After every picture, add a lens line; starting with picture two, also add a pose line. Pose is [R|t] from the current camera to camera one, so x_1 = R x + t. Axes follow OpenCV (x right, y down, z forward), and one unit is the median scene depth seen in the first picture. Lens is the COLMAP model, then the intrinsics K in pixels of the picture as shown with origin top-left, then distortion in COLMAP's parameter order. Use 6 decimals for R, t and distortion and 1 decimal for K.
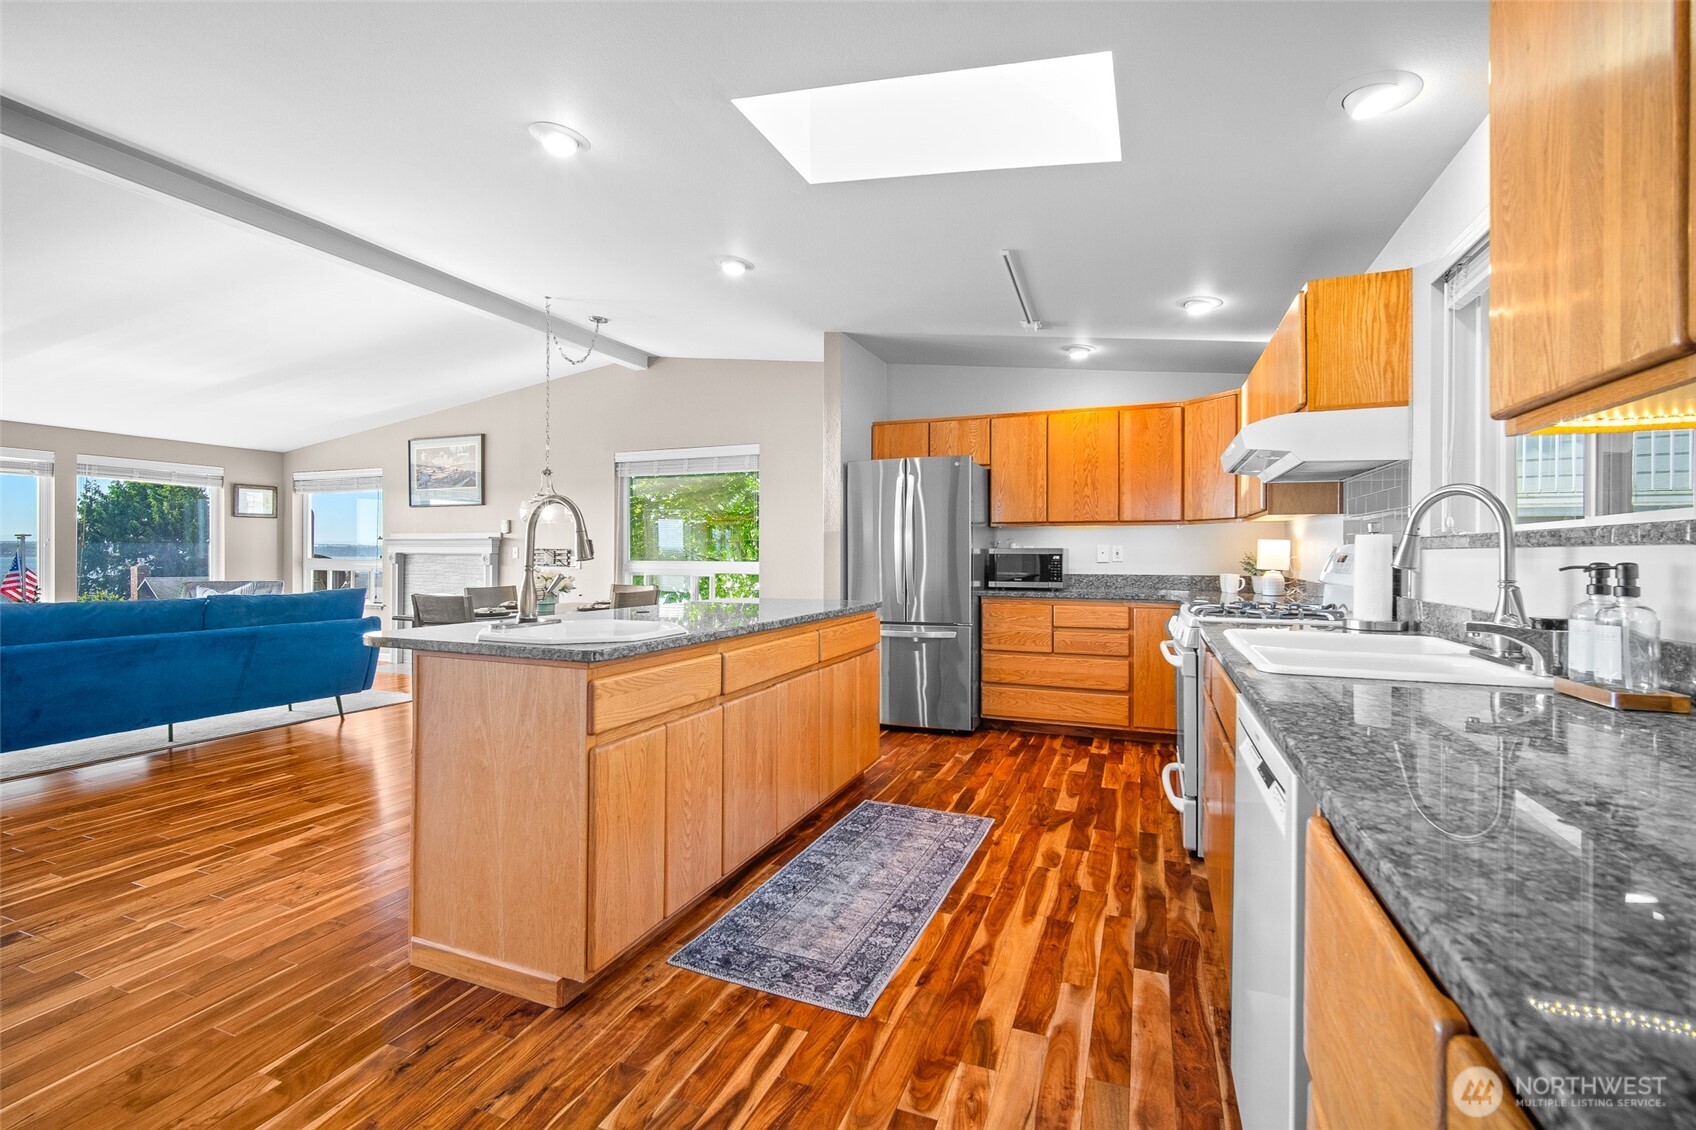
lens RADIAL K [[736.4, 0, 850.6], [0, 736.4, 557.6], [0, 0, 1]] dist [-0.014663, 0.004572]
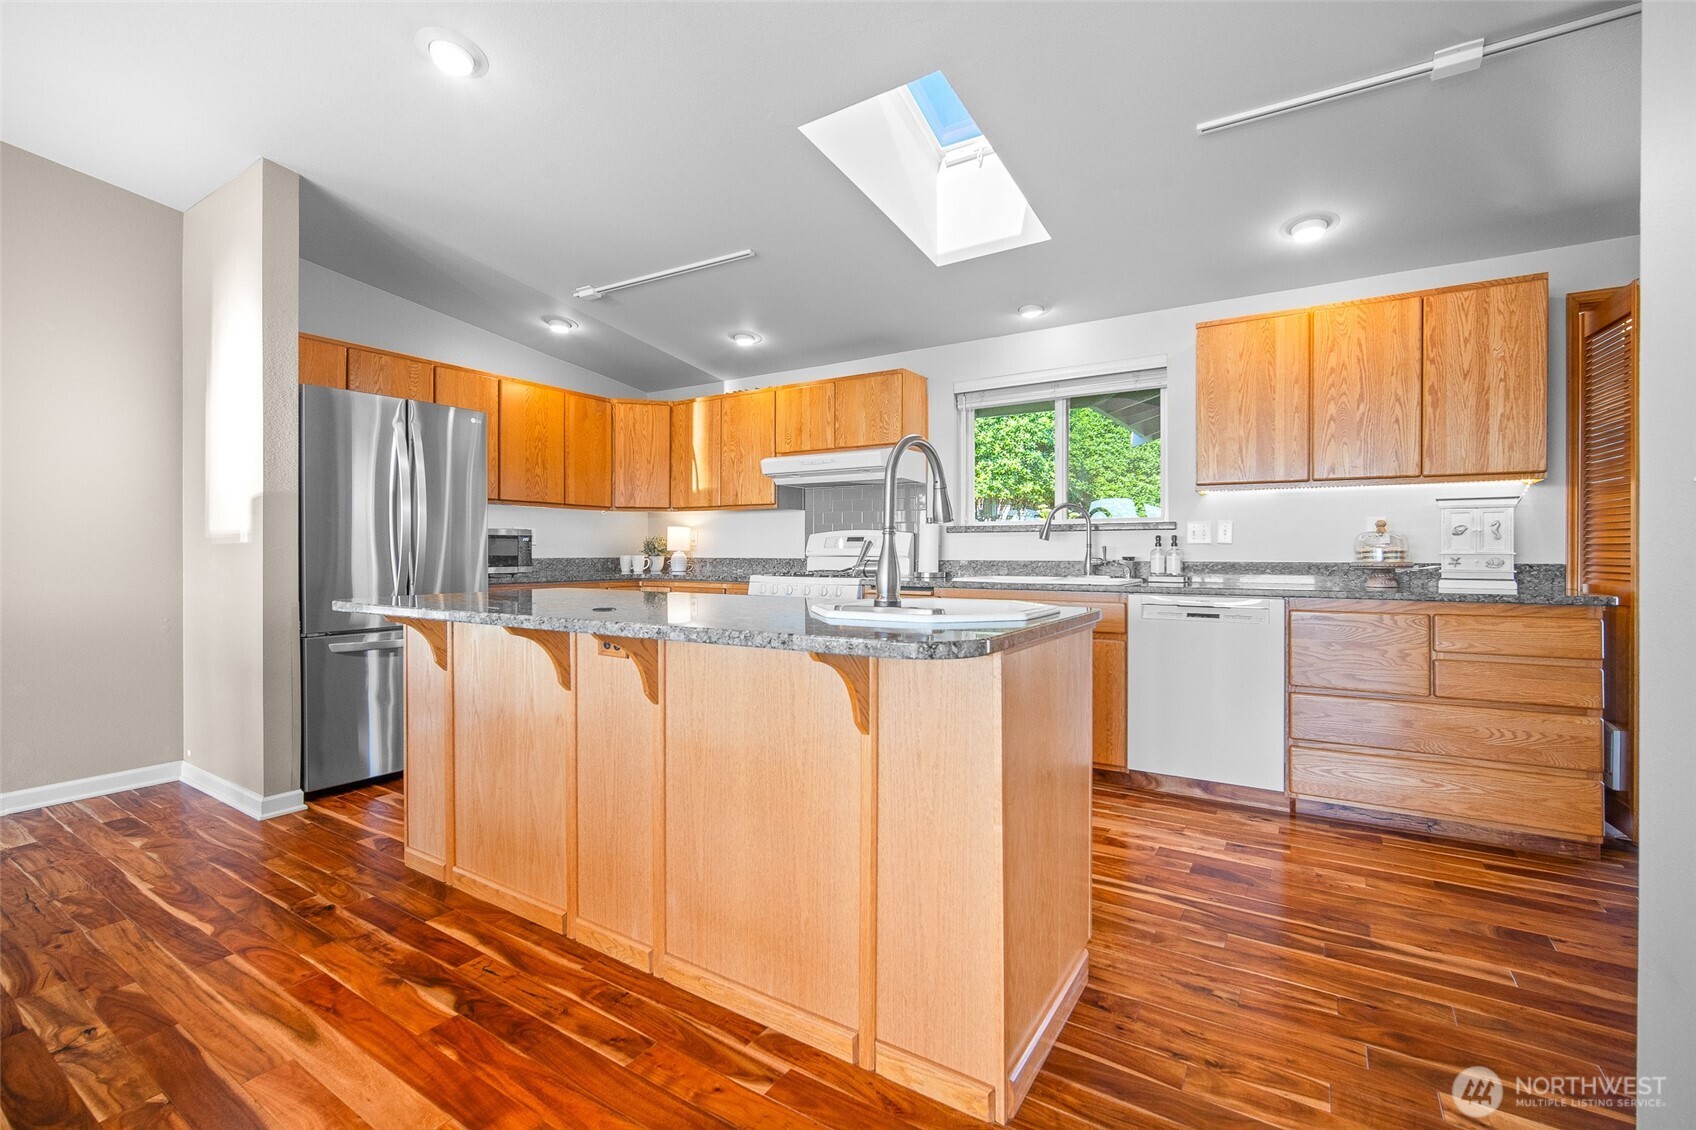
lens RADIAL K [[740.7, 0, 847.8], [0, 740.7, 551.7], [0, 0, 1]] dist [-0.013794, 0.004964]
pose [[0.188374, -0.003288, 0.982092, -0.973316], [0.005097, 0.999984, 0.002370, 0.027145], [-0.982084, 0.004559, 0.188388, 0.768530]]
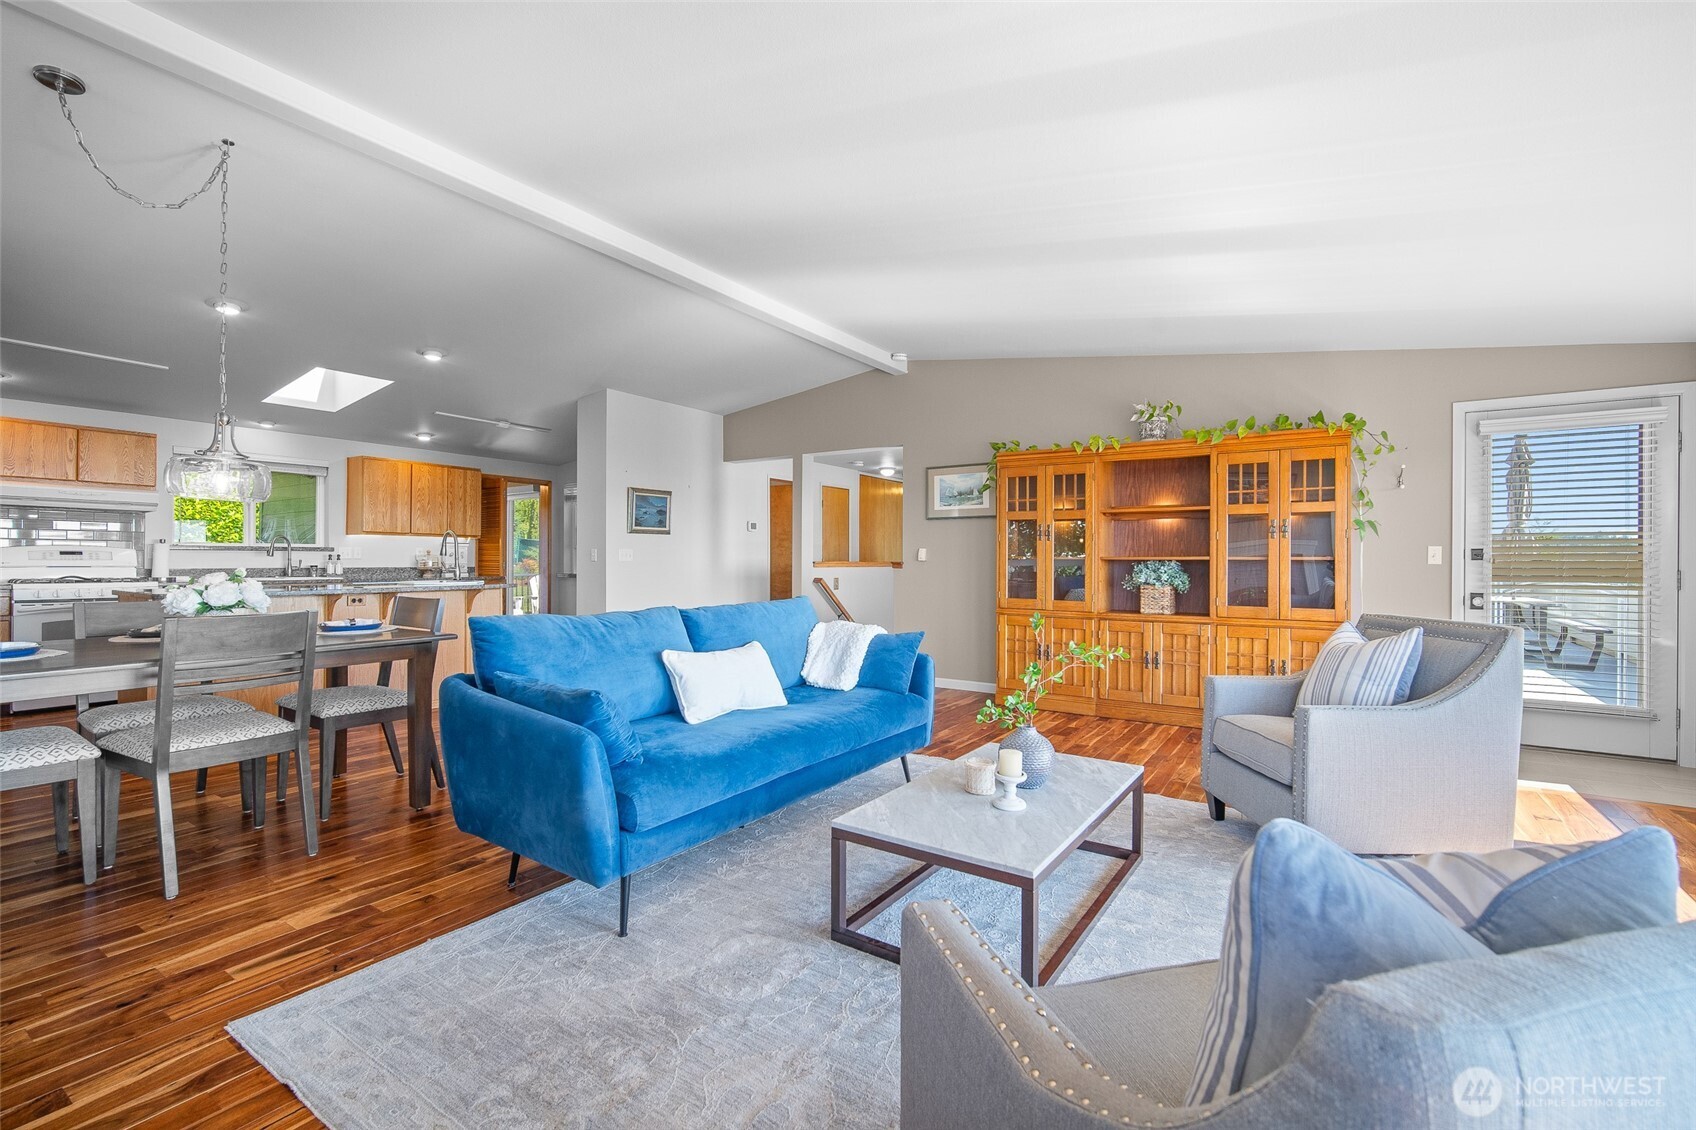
lens RADIAL K [[747.9, 0, 849.7], [0, 747.9, 554.2], [0, 0, 1]] dist [-0.013867, 0.007664]
pose [[-0.979807, -0.005867, 0.199860, -1.908593], [-0.006210, 0.999980, -0.001092, -0.006441], [-0.199850, -0.002311, -0.979824, 2.728296]]
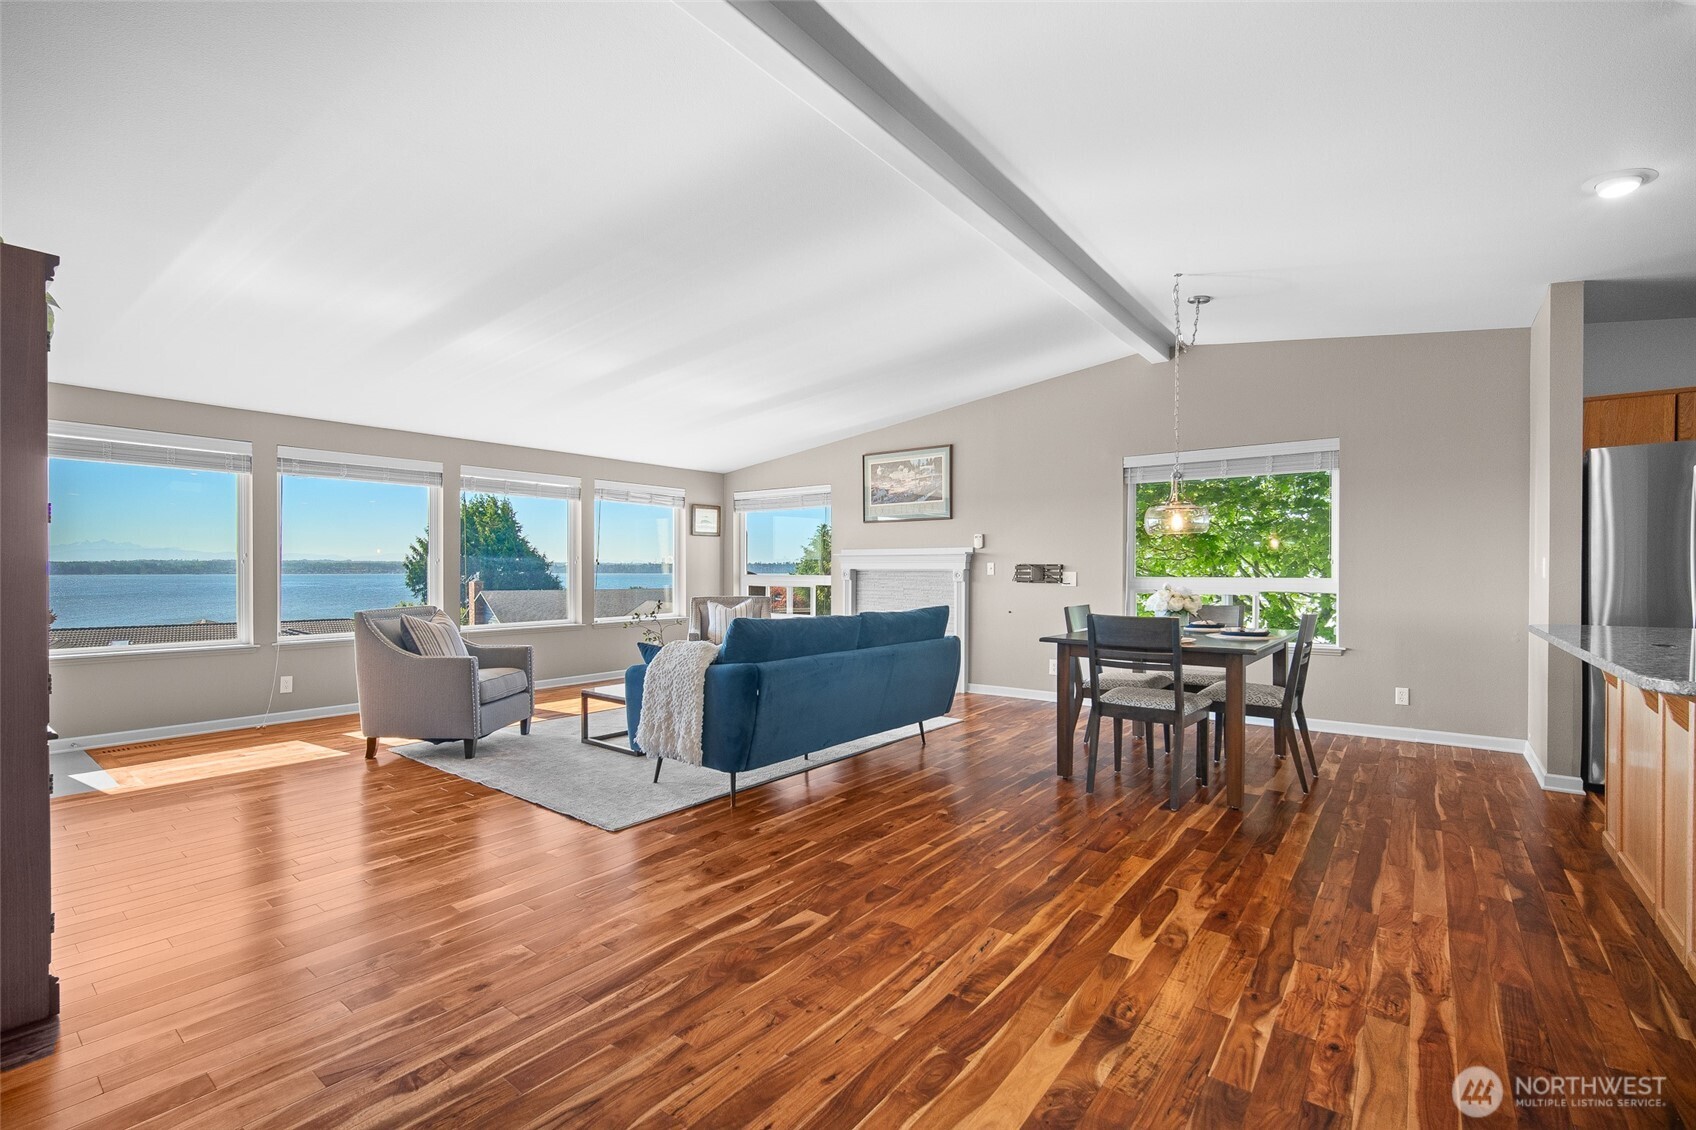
lens RADIAL K [[745.4, 0, 847.5], [0, 745.4, 575.9], [0, 0, 1]] dist [-0.007042, -0.000135]
pose [[0.961540, -0.000075, -0.274665, -0.978996], [0.000696, 0.999997, 0.002162, 0.001733], [0.274664, -0.002270, 0.961537, 0.072954]]
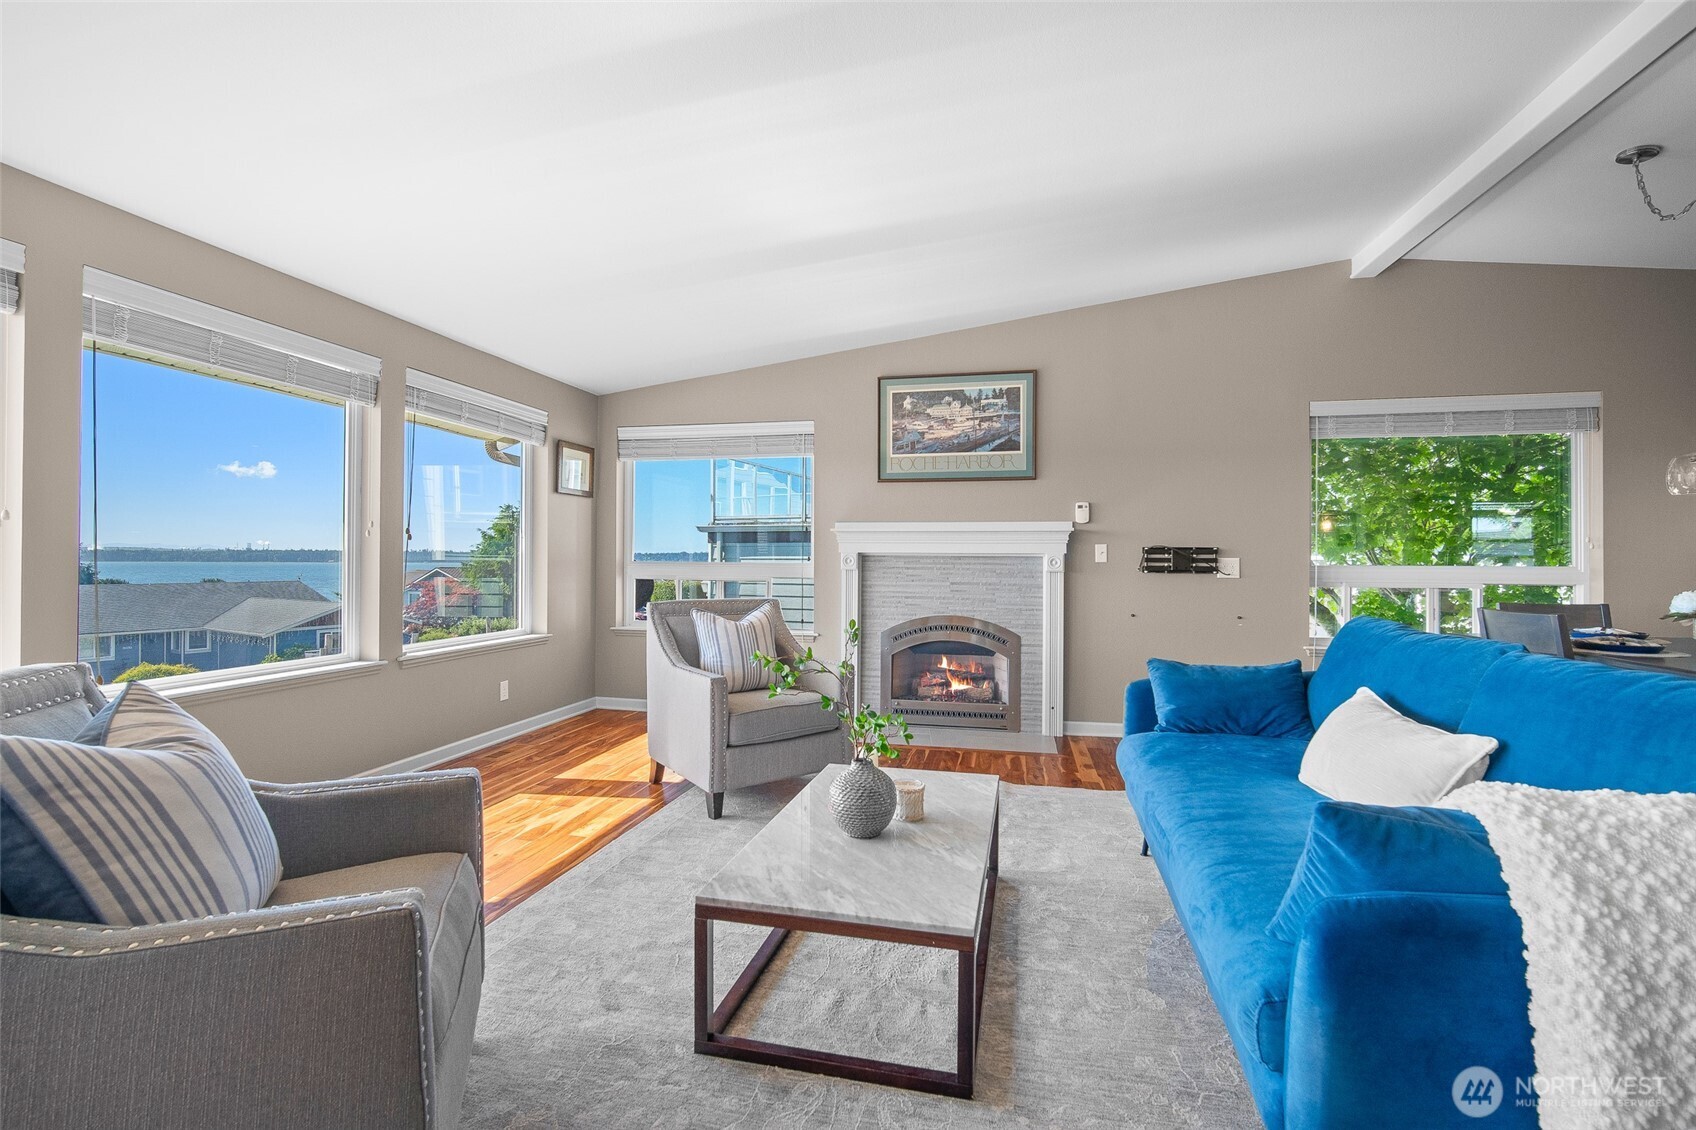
lens RADIAL K [[742.9, 0, 845.2], [0, 742.9, 561.0], [0, 0, 1]] dist [-0.008878, 0.000486]
pose [[0.987216, 0.002492, 0.159369, -2.077144], [-0.001699, 0.999986, -0.005110, 0.011119], [-0.159379, 0.004774, 0.987206, 1.021327]]
